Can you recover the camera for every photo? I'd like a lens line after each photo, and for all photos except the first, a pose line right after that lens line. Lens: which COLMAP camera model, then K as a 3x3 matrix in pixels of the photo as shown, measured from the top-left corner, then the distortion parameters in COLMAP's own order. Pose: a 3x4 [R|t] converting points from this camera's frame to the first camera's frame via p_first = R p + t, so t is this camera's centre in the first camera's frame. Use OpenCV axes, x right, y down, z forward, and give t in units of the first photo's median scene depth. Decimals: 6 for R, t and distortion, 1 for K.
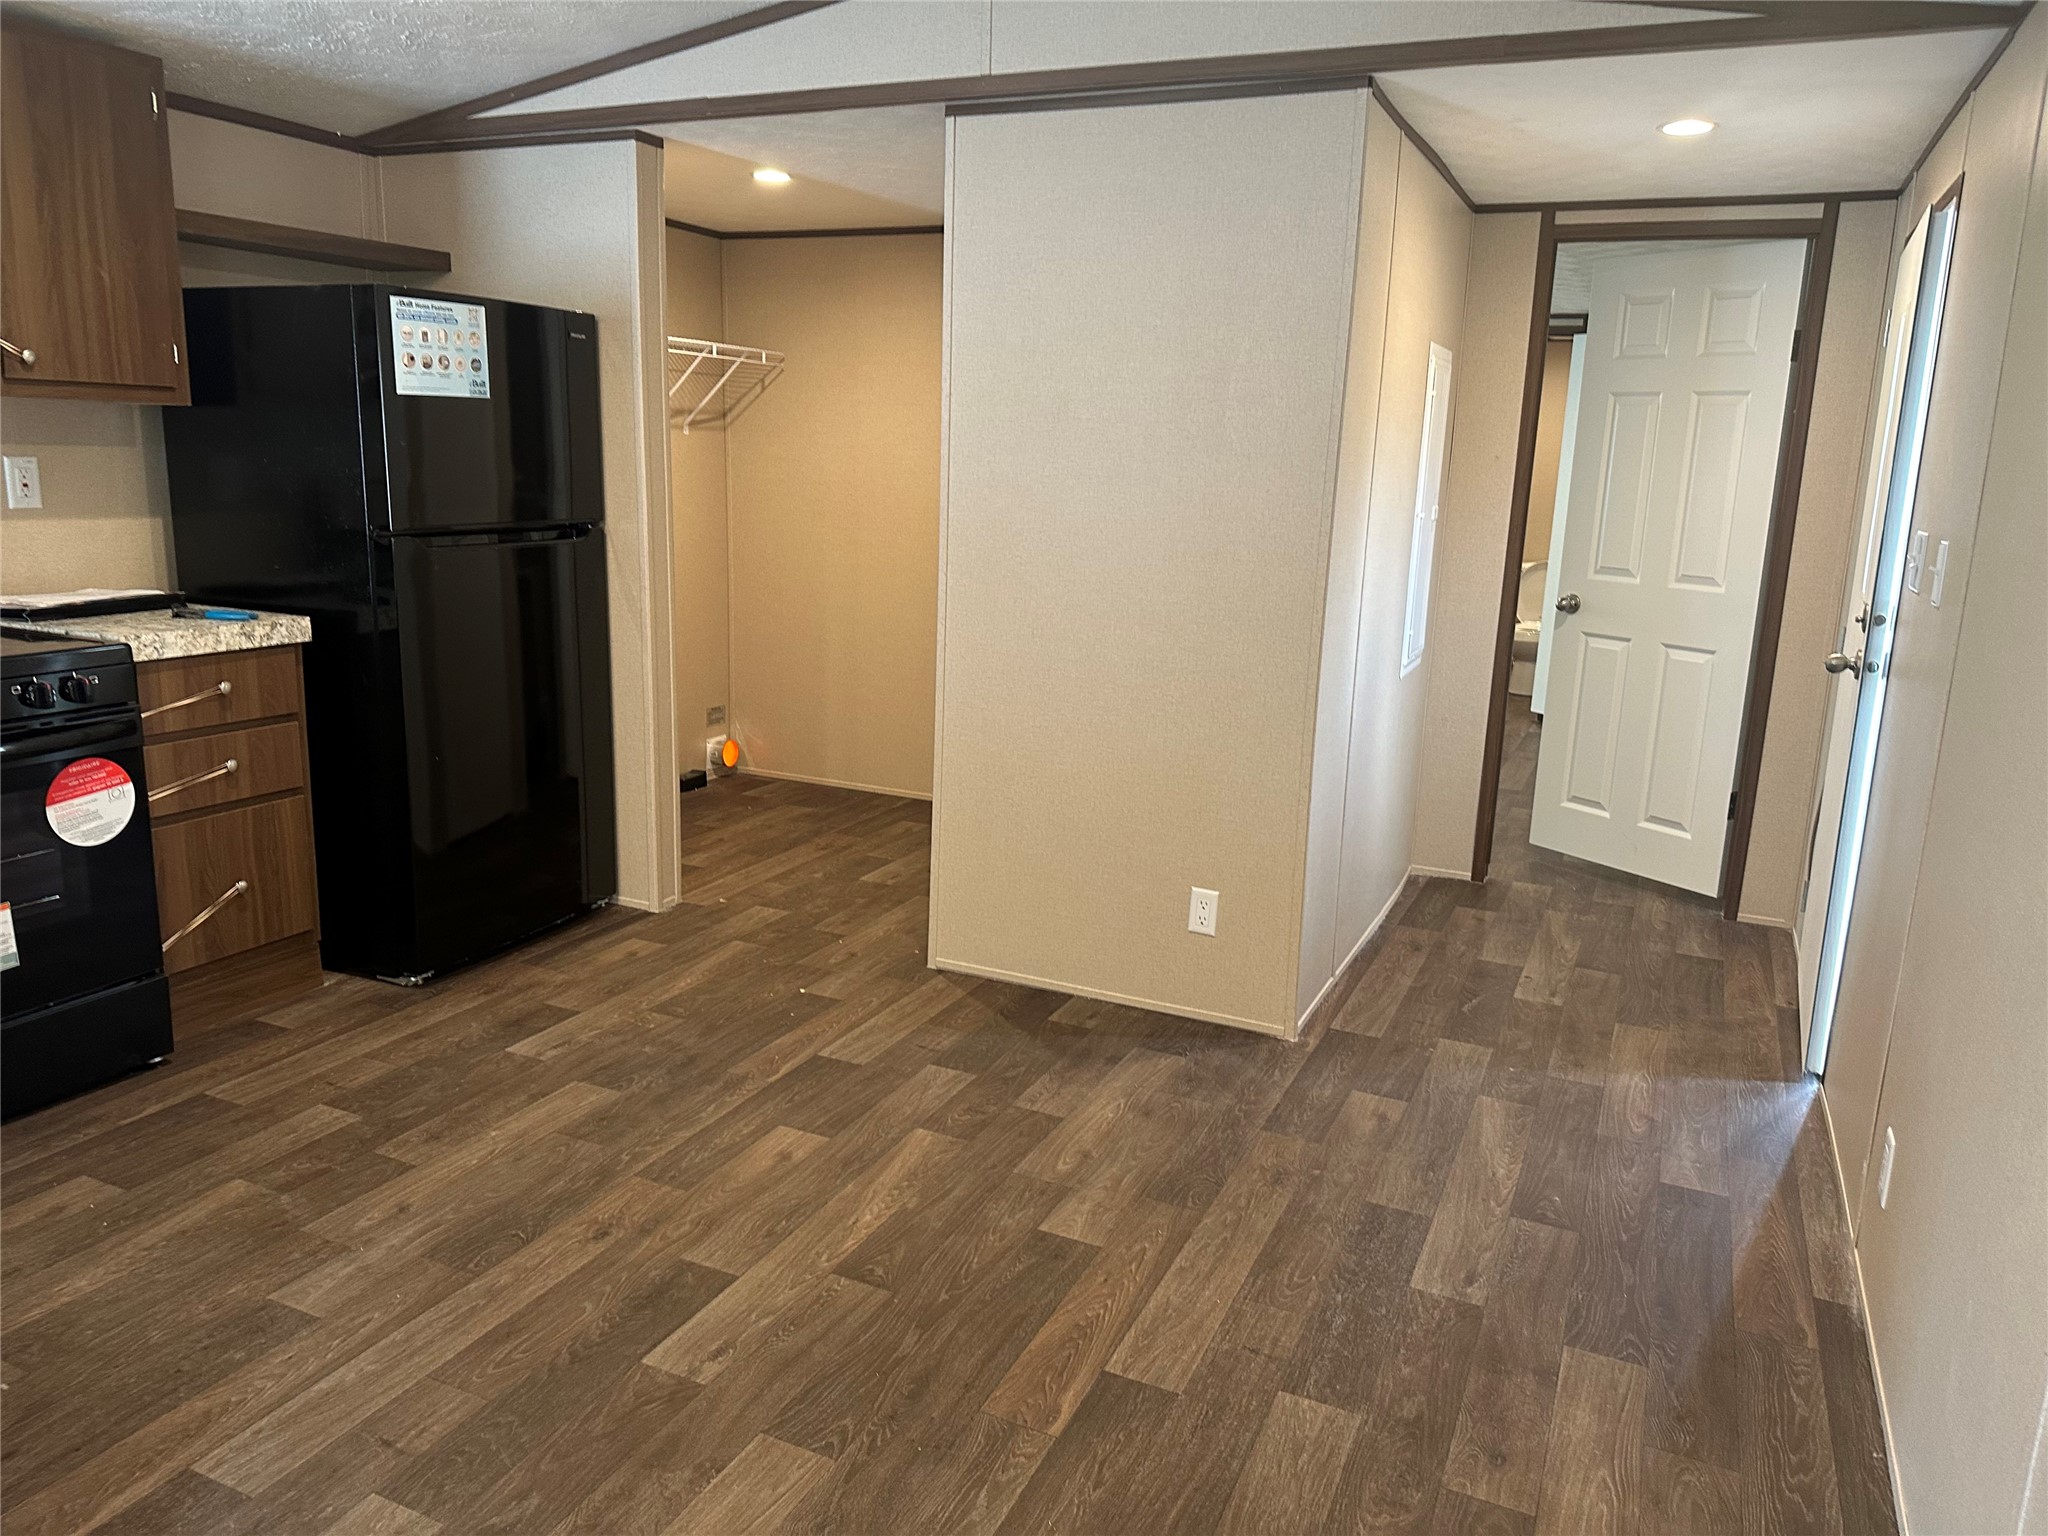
lens RADIAL K [[1437.1, 0, 1028.3], [0, 1437.1, 761.1], [0, 0, 1]] dist [0.051865, -0.081327]
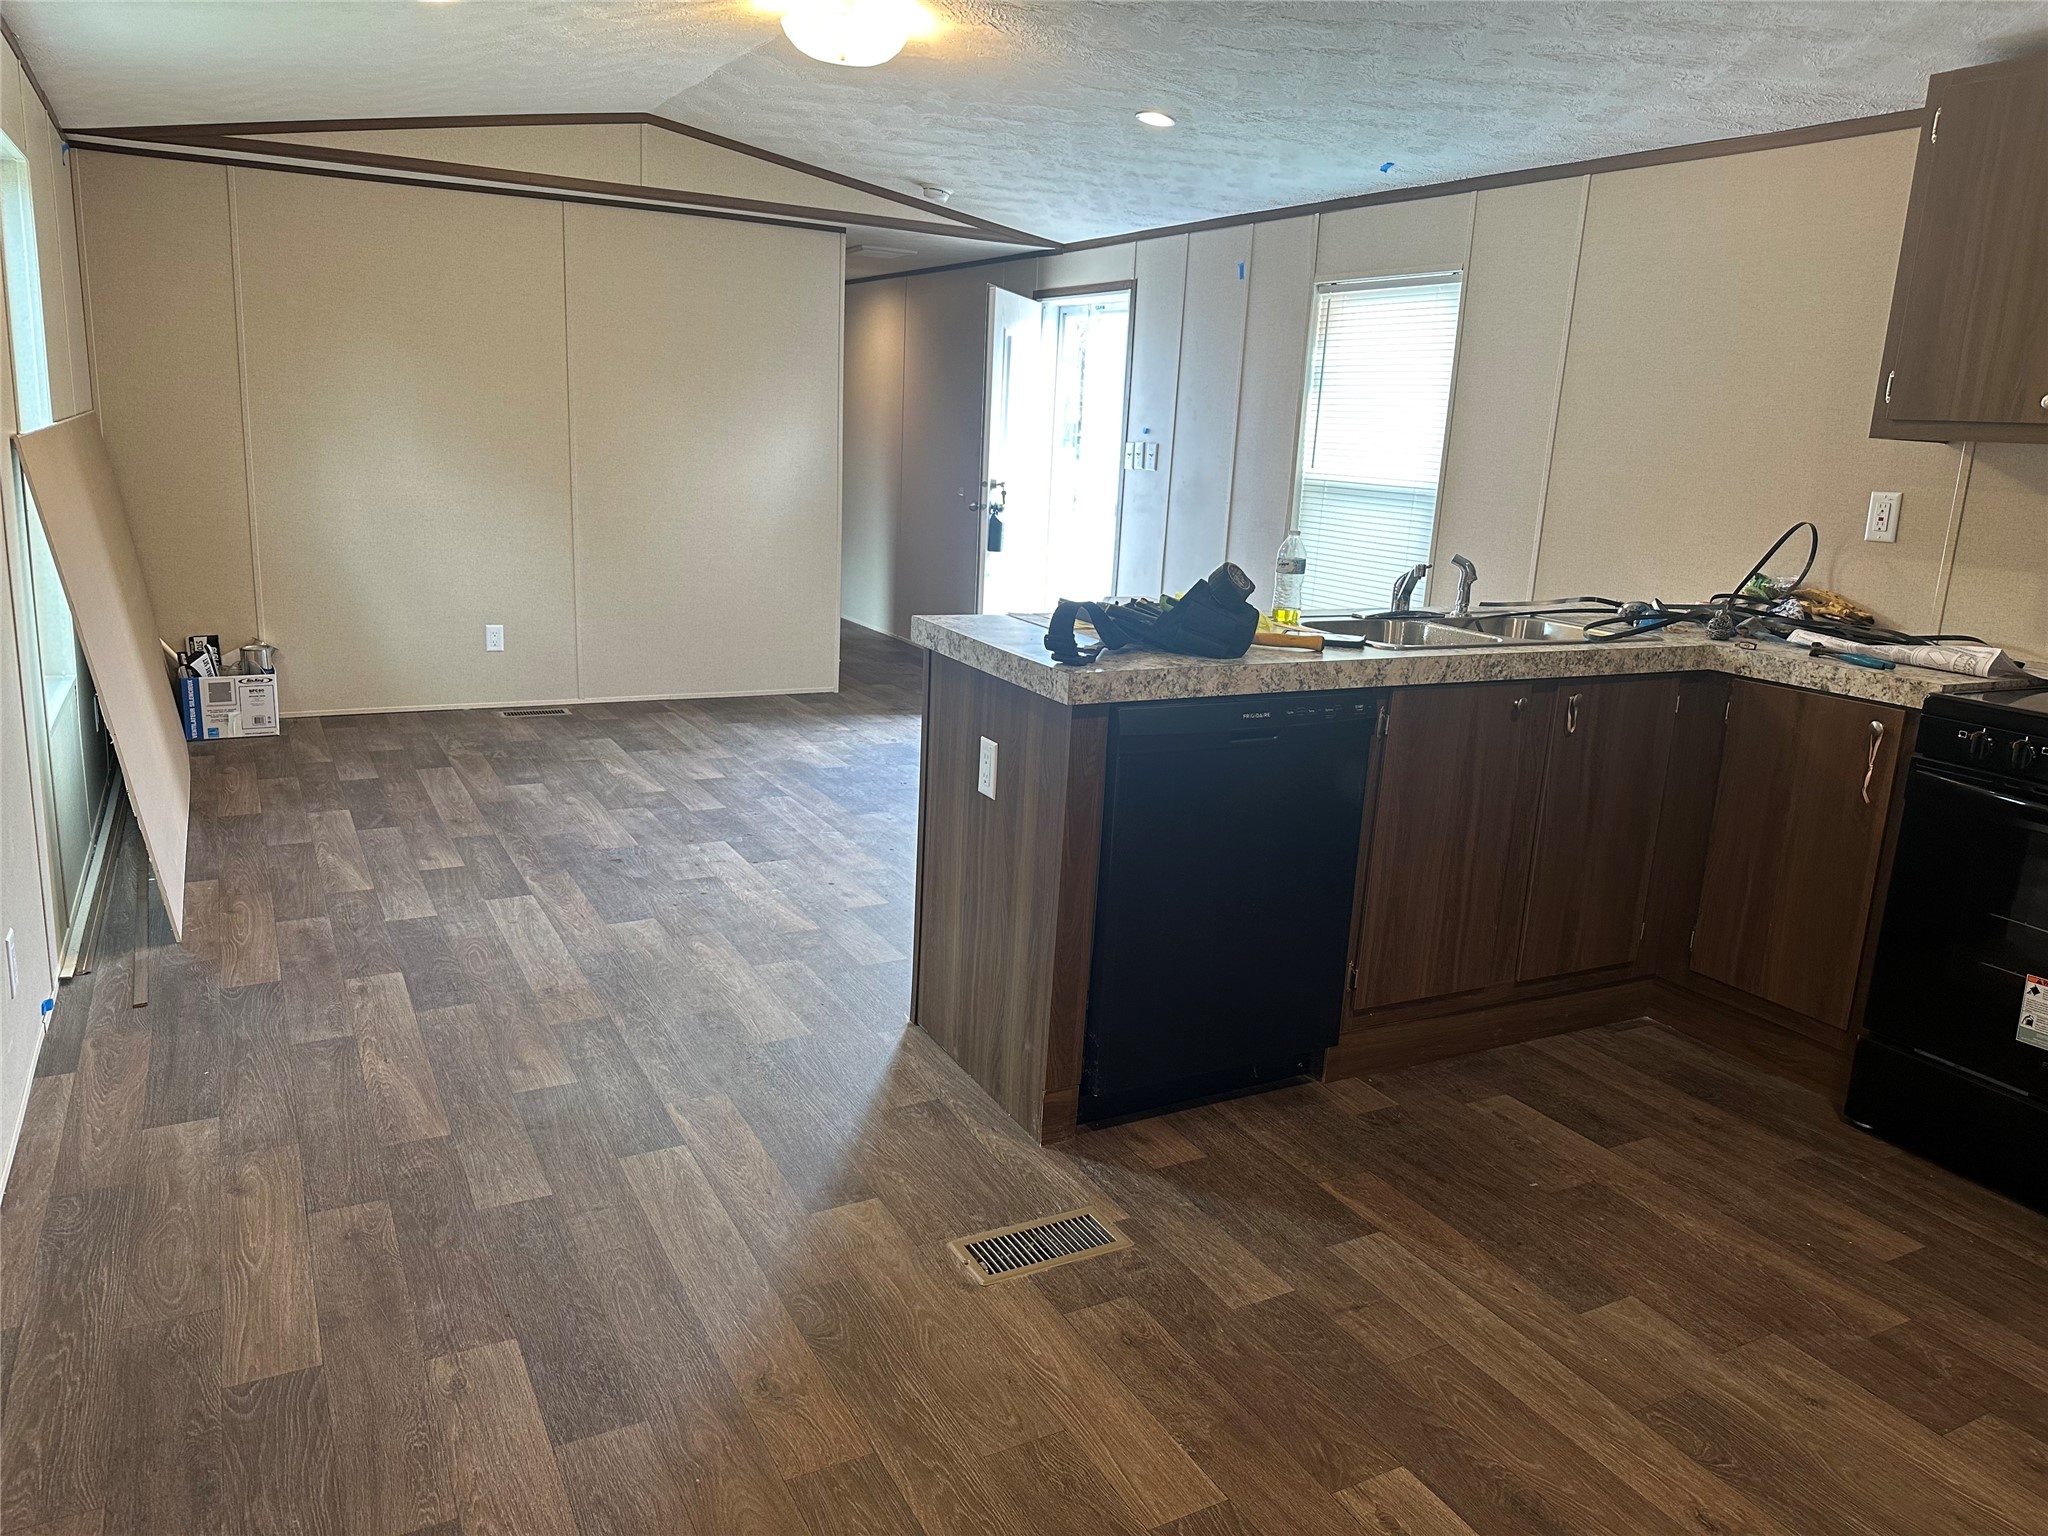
lens RADIAL K [[1457.7, 0, 1021.1], [0, 1457.7, 759.1], [0, 0, 1]] dist [0.011548, -0.019685]
pose [[-0.598023, 0.114036, -0.793325, 0.372867], [-0.243237, 0.917320, 0.315215, -0.144612], [0.763679, 0.381471, -0.520840, 0.790119]]
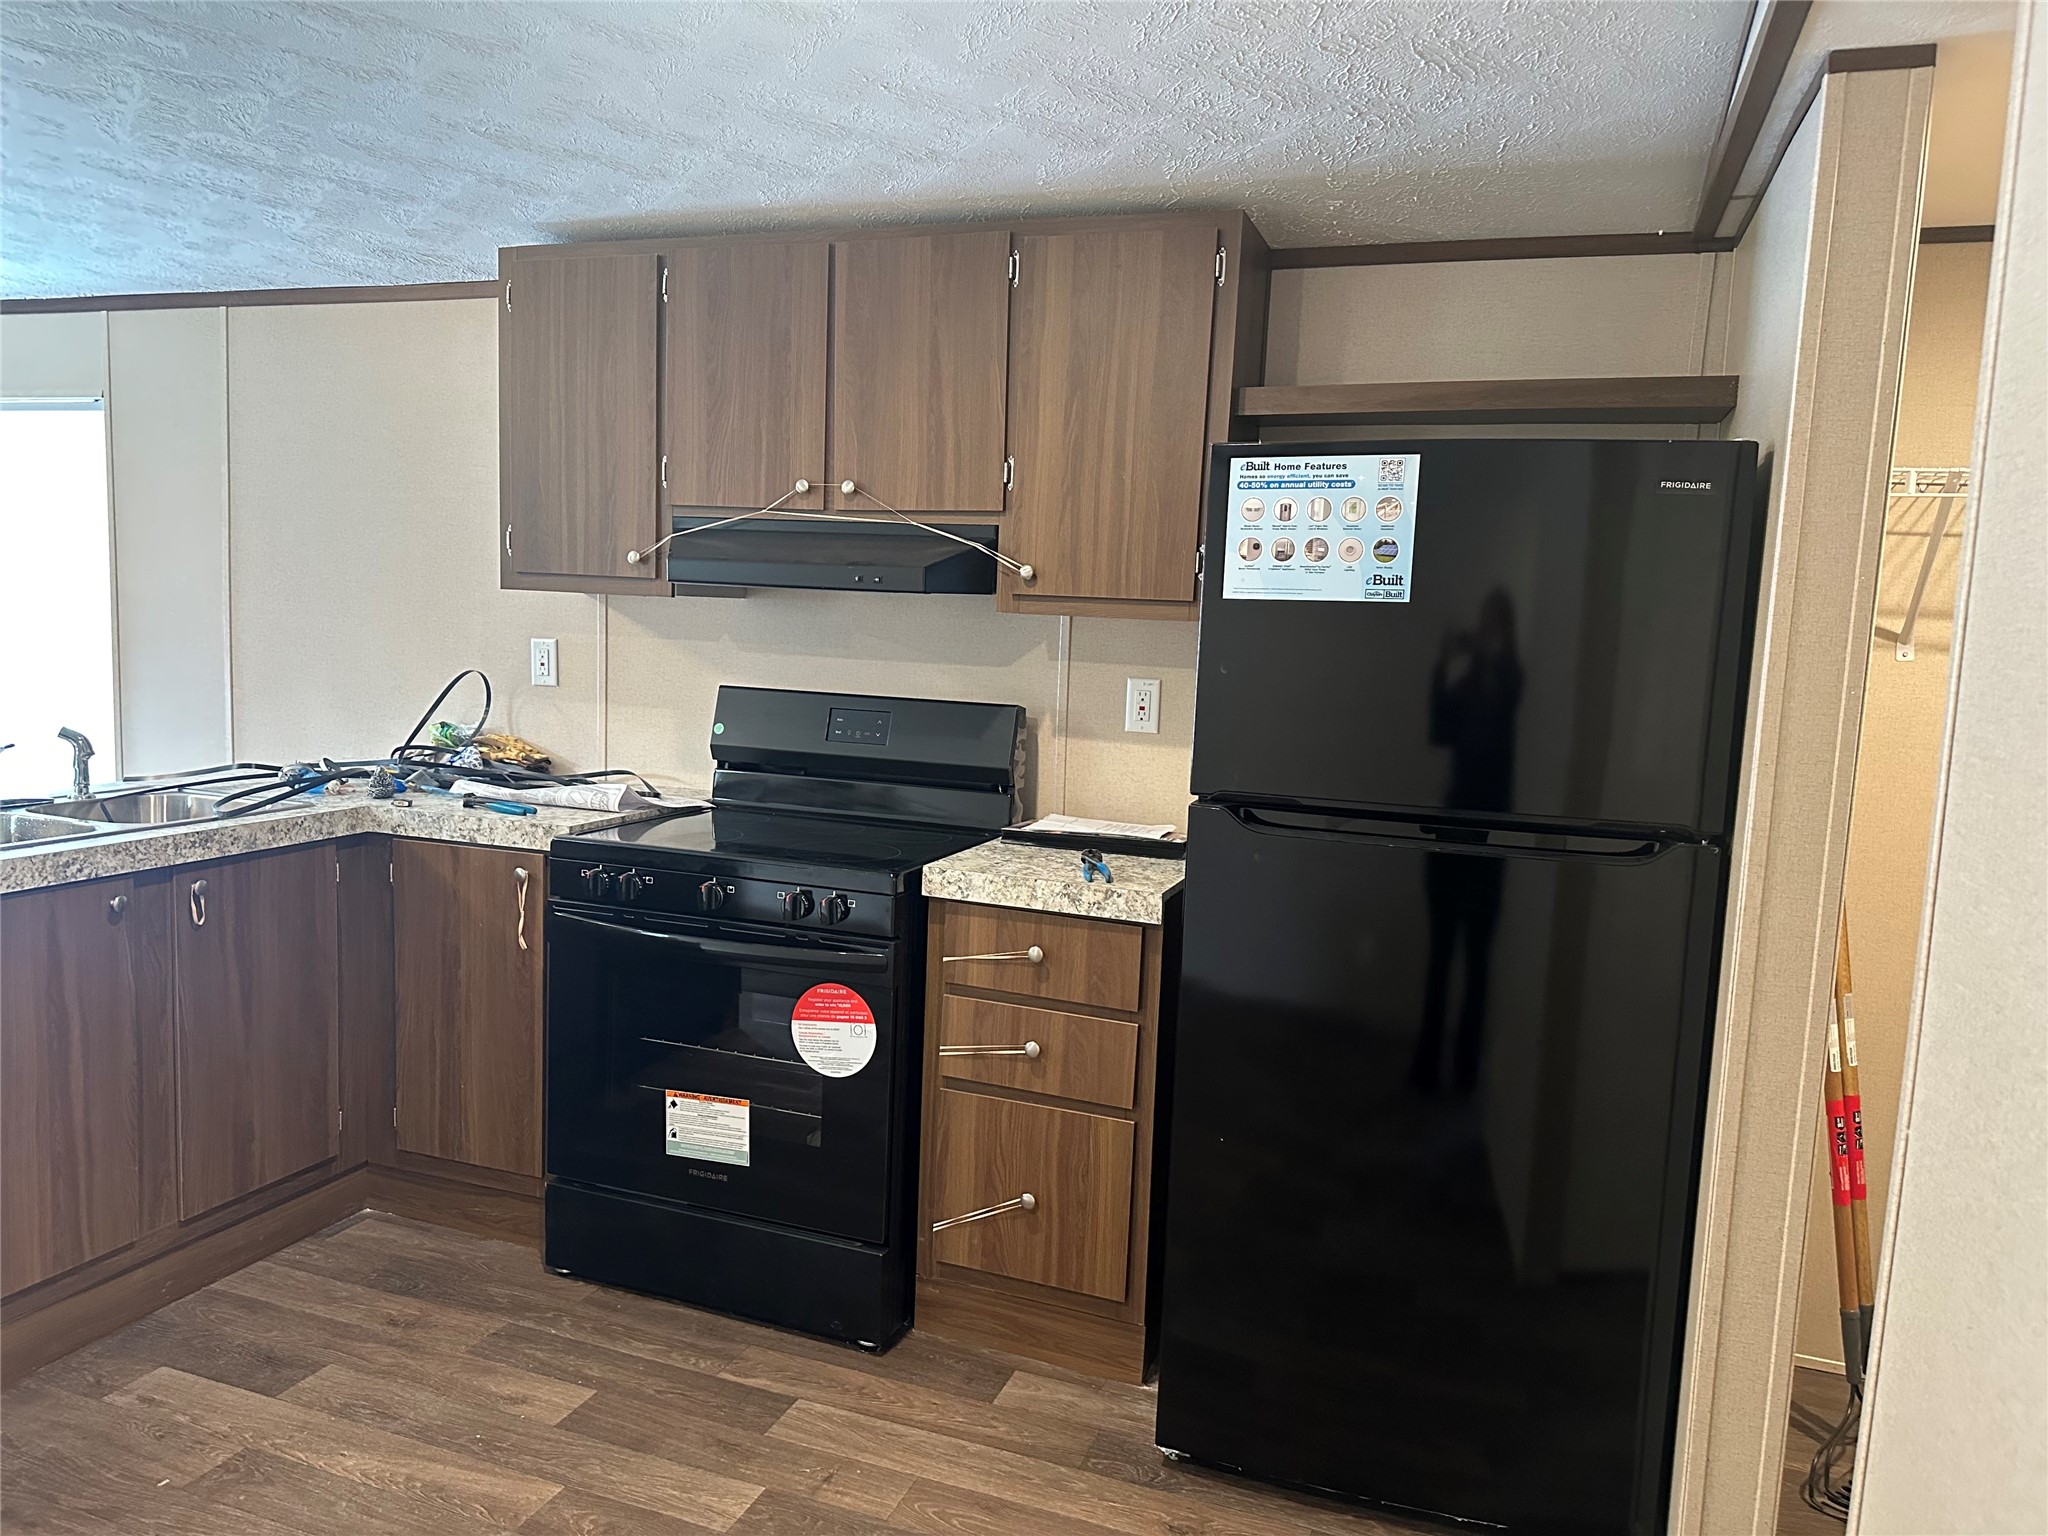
lens RADIAL K [[1447.9, 0, 1019.5], [0, 1447.9, 760.3], [0, 0, 1]] dist [0.076998, -0.080883]
pose [[0.073825, 0.072743, -0.994615, 0.261239], [-0.251398, 0.966485, 0.052026, -0.204227], [0.965064, 0.246203, 0.089639, 0.924485]]
